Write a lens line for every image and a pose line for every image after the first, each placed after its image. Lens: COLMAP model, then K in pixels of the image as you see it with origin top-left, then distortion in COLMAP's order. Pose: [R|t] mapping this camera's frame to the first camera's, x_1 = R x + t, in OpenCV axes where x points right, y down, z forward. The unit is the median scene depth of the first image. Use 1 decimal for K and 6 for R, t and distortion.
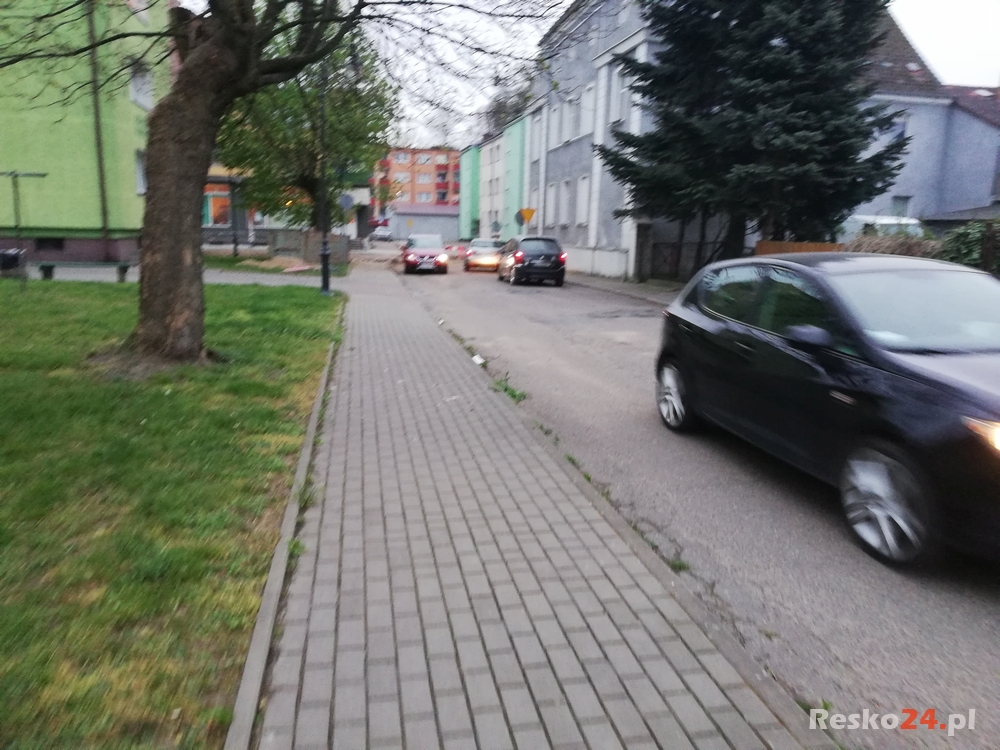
lens RADIAL K [[777.4, 0, 500.0], [0, 777.4, 375.0], [0, 0, 1]] dist [0.032678, -0.089075]
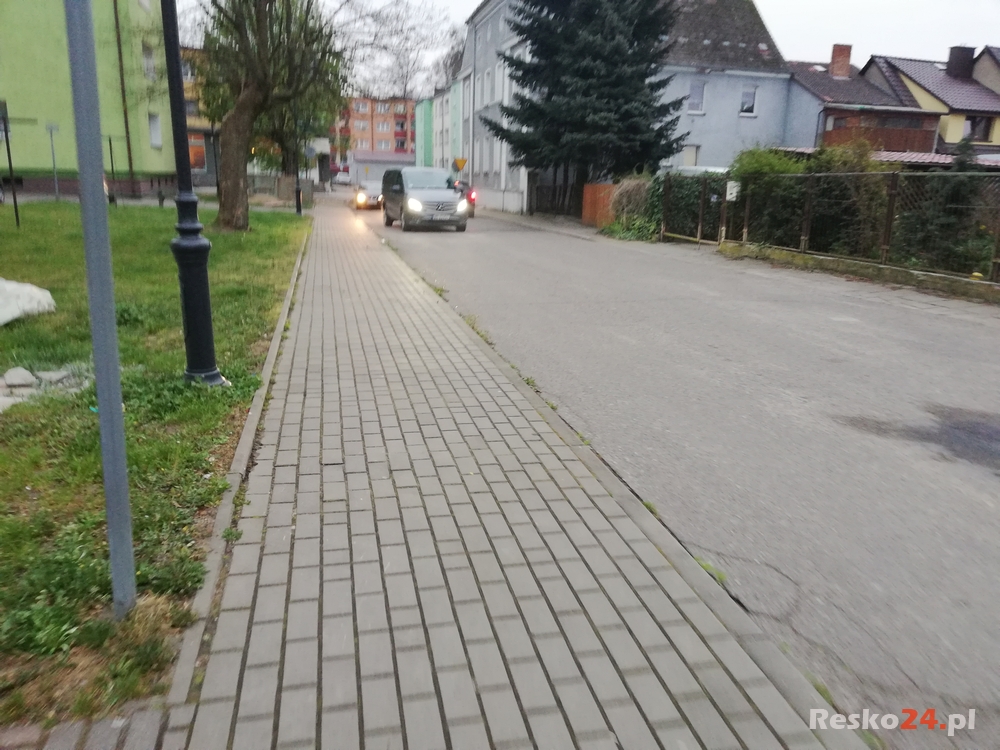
lens RADIAL K [[782.8, 0, 500.0], [0, 782.8, 375.0], [0, 0, 1]] dist [0.004013, 0.002626]
pose [[0.999118, -0.000596, 0.041977, 0.052313], [-0.002007, 0.998079, 0.061929, 0.055767], [-0.041934, -0.061958, 0.997197, -0.282337]]
